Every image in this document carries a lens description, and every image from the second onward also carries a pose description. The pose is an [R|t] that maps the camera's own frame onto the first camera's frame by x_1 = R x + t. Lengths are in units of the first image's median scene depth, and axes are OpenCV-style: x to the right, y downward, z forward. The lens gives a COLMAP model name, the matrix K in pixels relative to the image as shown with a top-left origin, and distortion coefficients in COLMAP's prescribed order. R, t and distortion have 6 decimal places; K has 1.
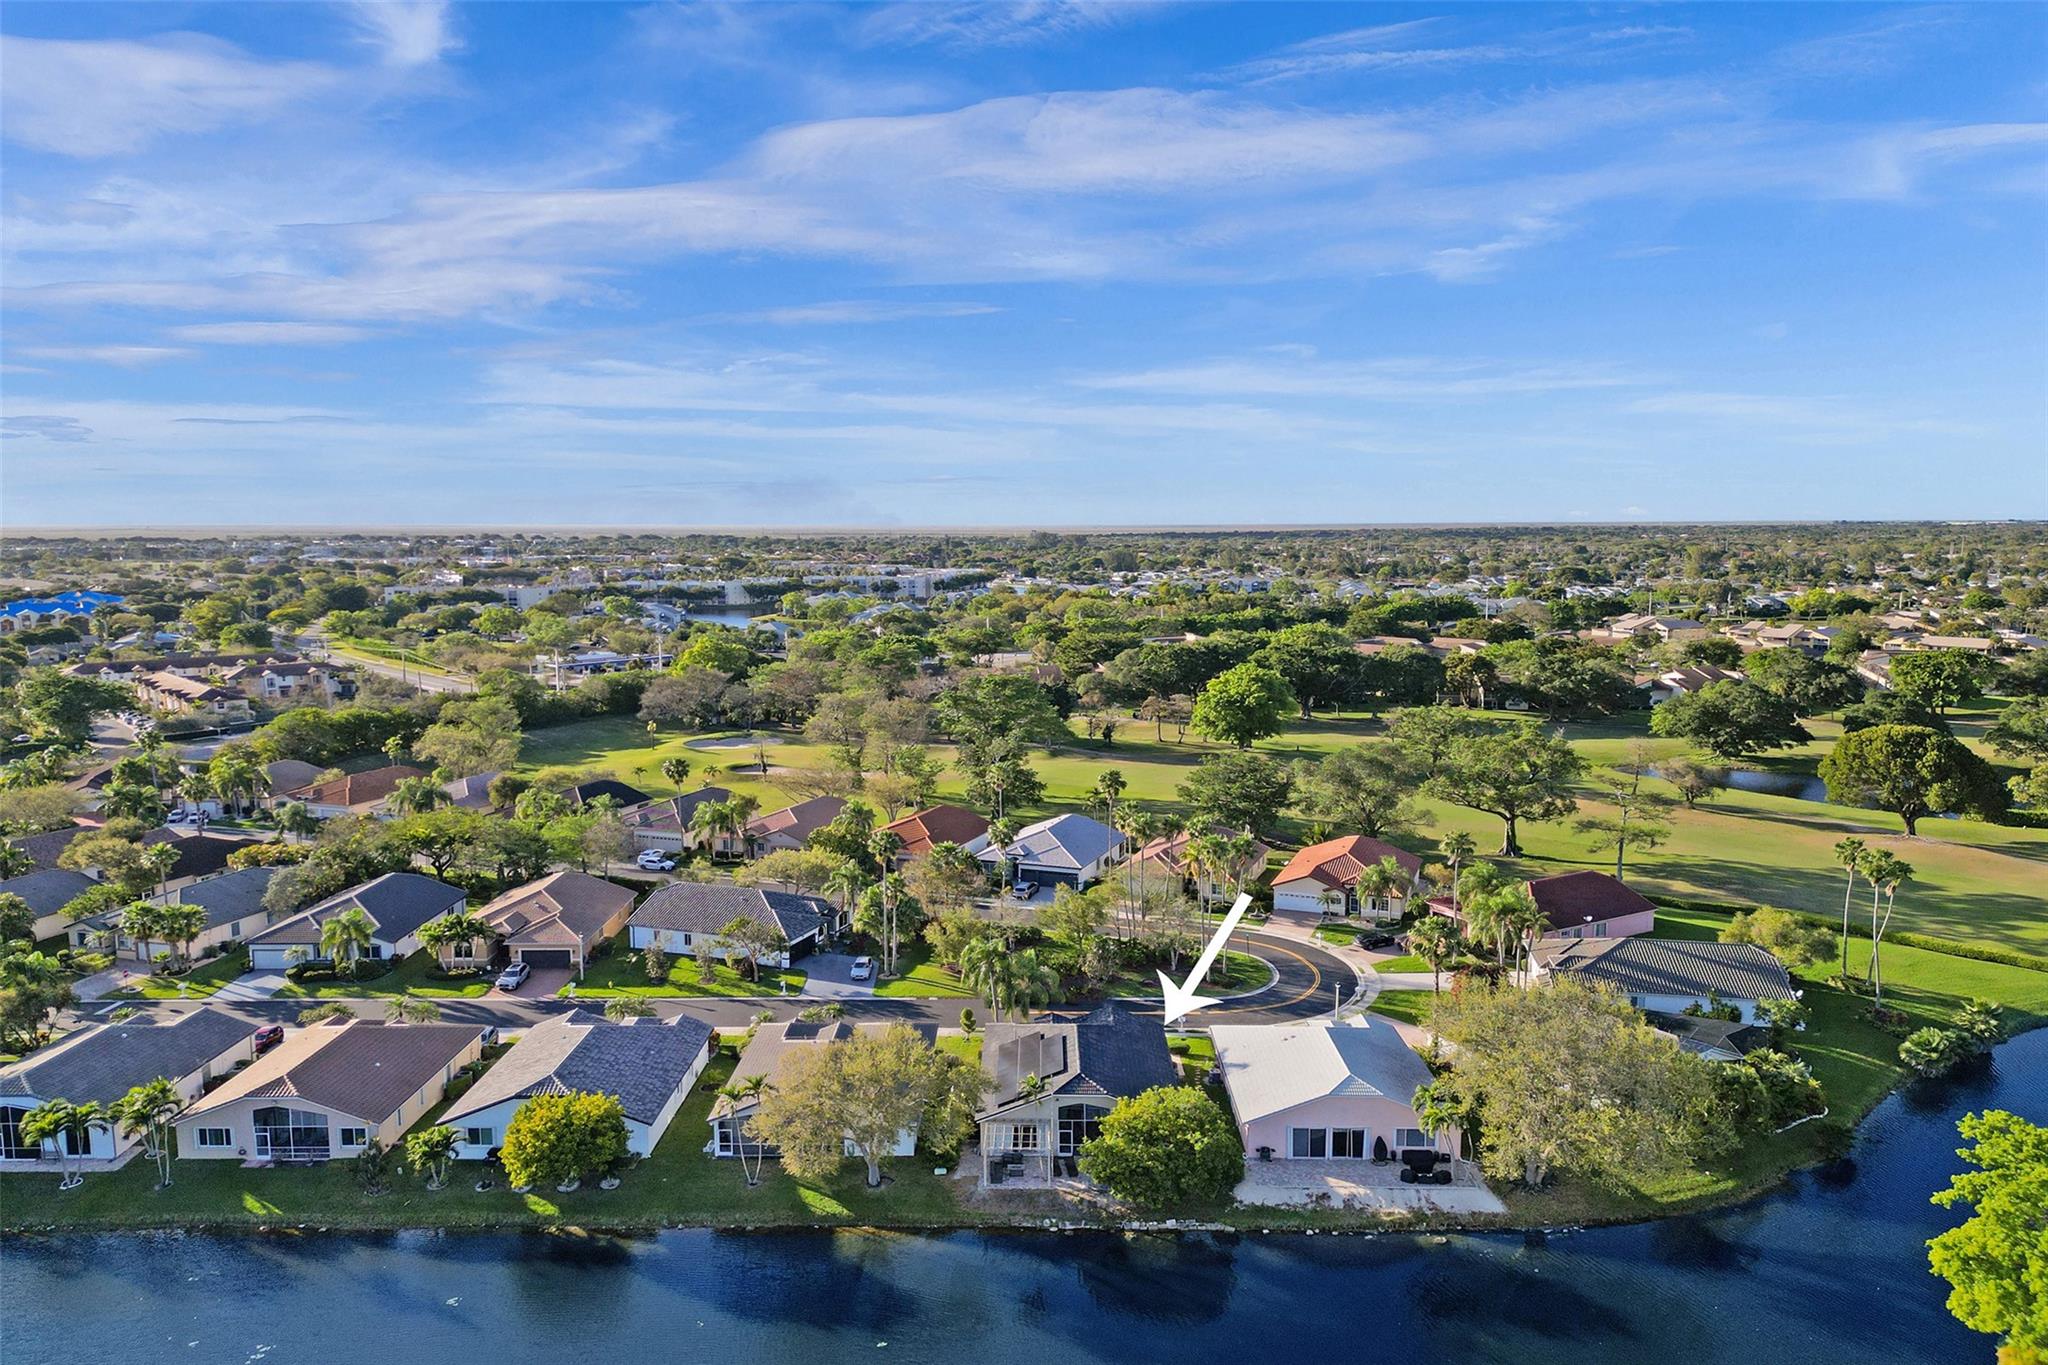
lens RADIAL K [[1473.7, 0, 1020.0], [0, 1473.7, 667.0], [0, 0, 1]] dist [0.082942, -0.087663]
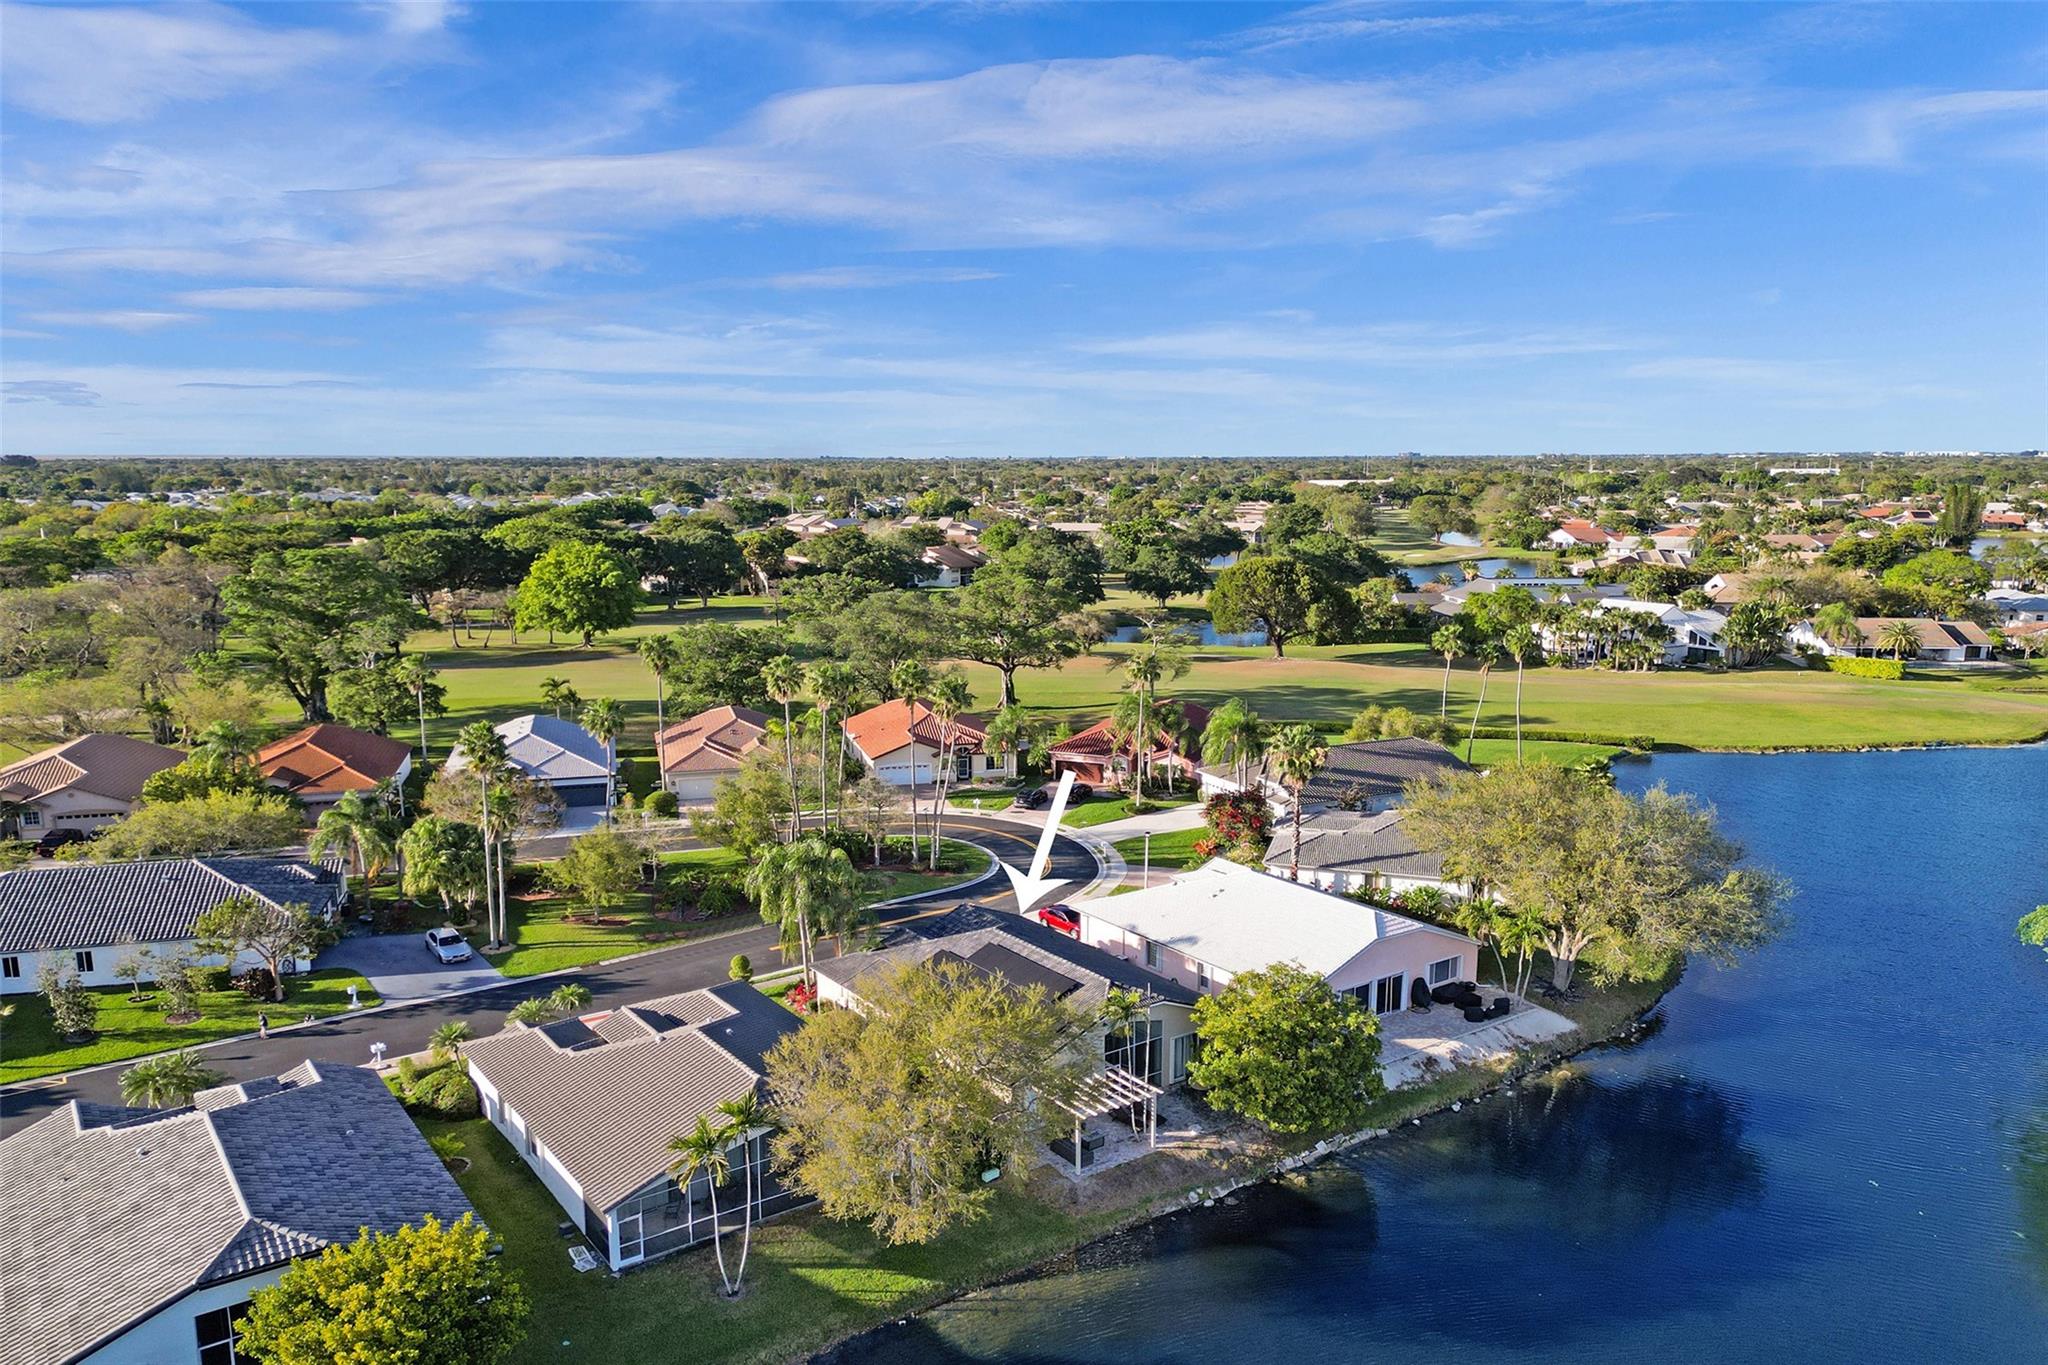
lens RADIAL K [[1479.5, 0, 1020.3], [0, 1479.5, 680.4], [0, 0, 1]] dist [0.079367, -0.081696]
pose [[0.798539, -0.087608, 0.595534, -0.283867], [0.058292, 0.995957, 0.068350, 0.061676], [-0.599114, -0.019865, 0.800417, 0.345409]]
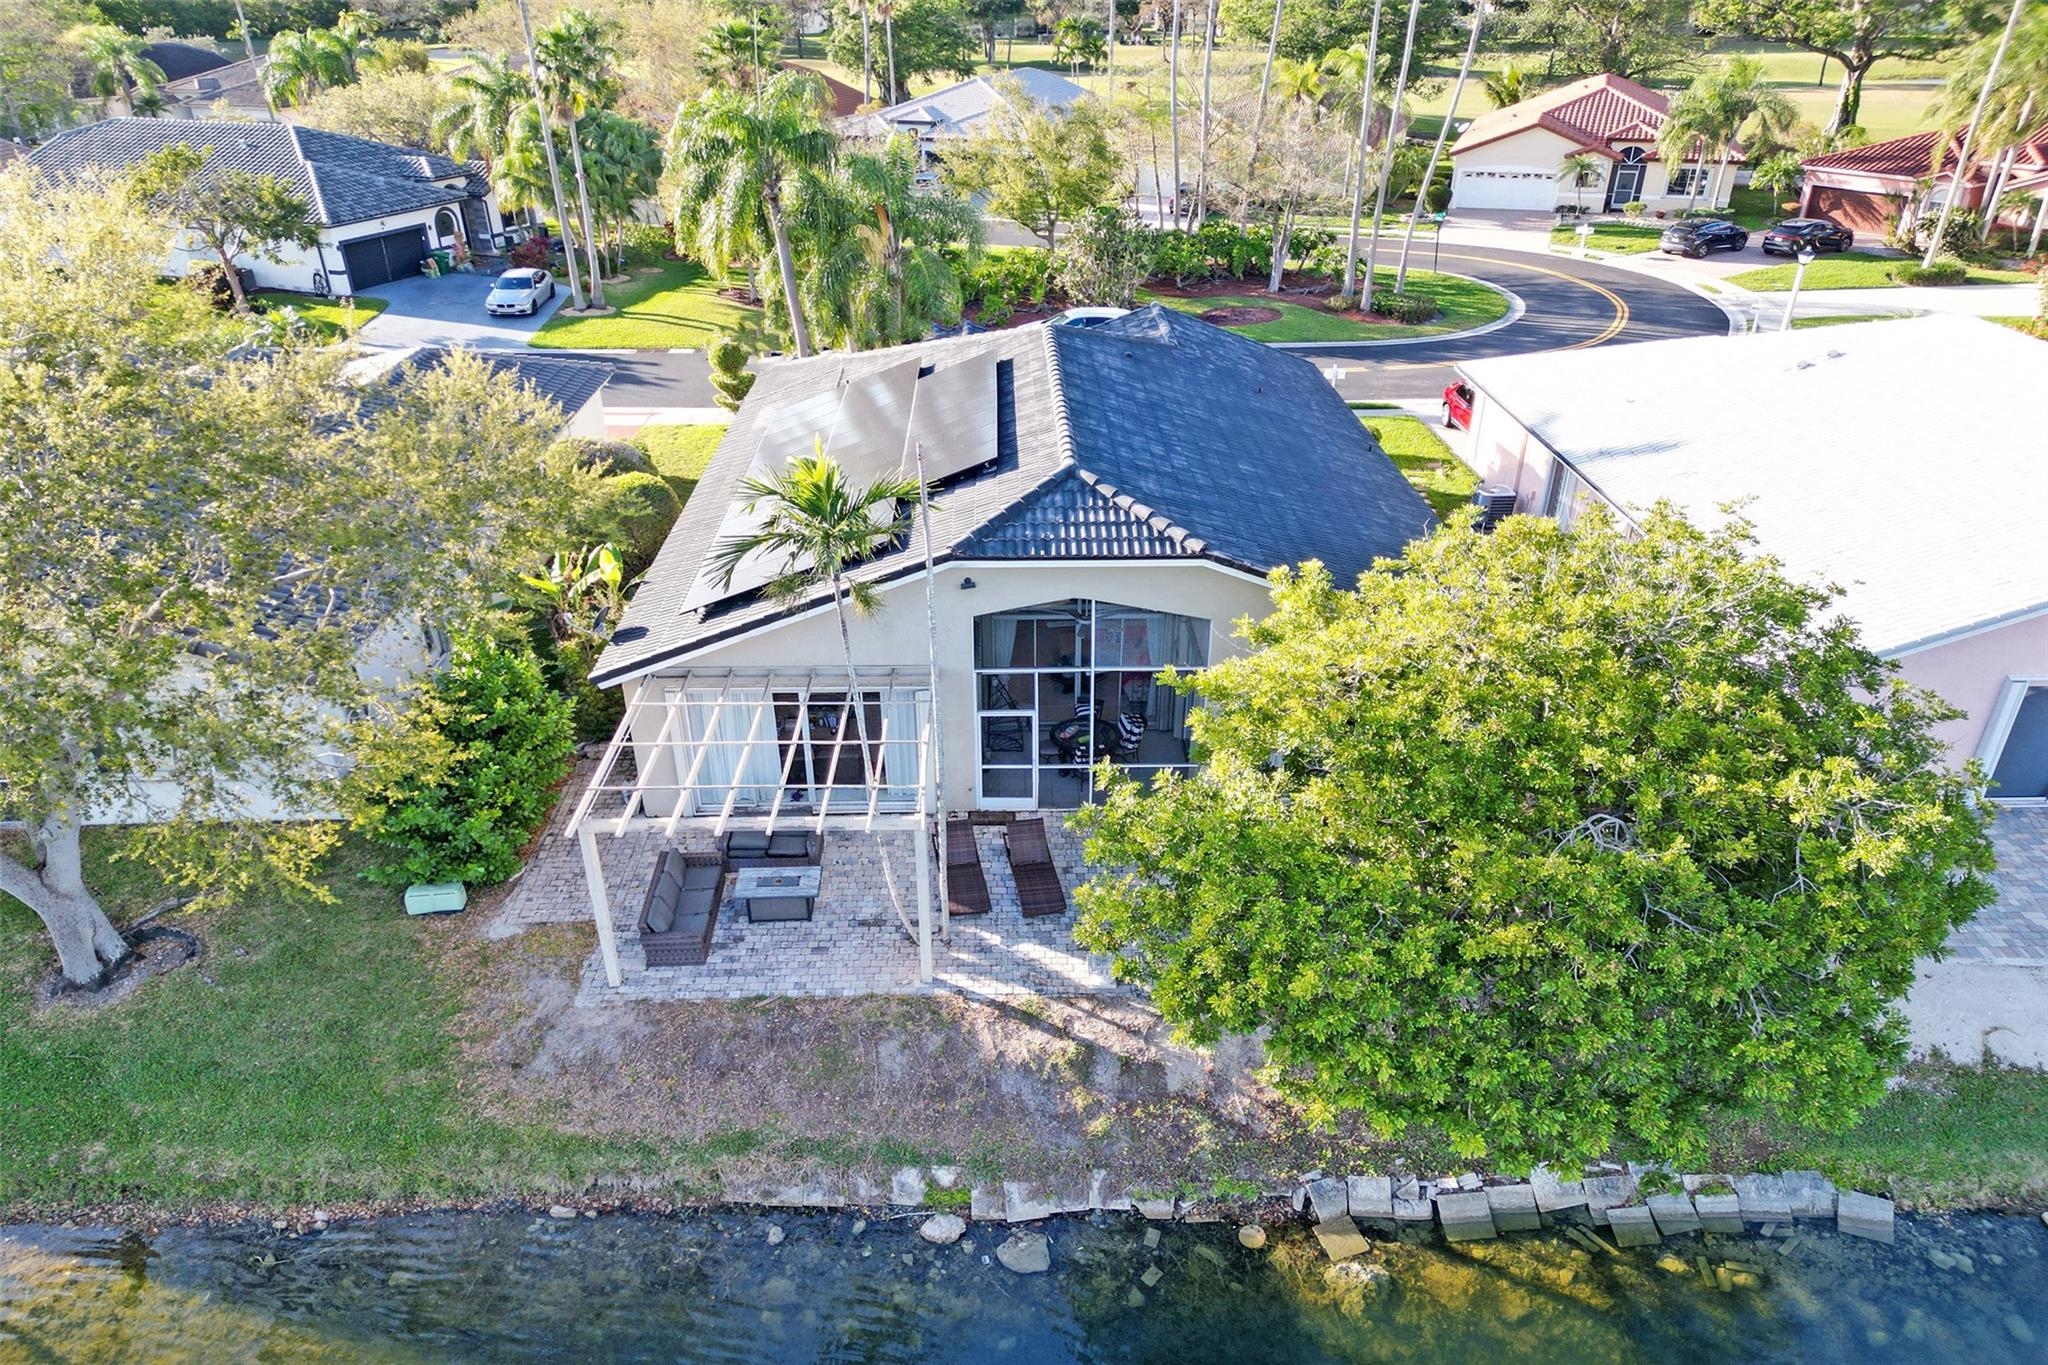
lens RADIAL K [[1456.2, 0, 1021.4], [0, 1456.2, 792.0], [0, 0, 1]] dist [0.068572, -0.070918]
pose [[0.999464, -0.015321, 0.028942, 0.018744], [0.002451, 0.916325, 0.400429, 0.168344], [-0.032655, -0.400143, 0.915871, 0.568225]]
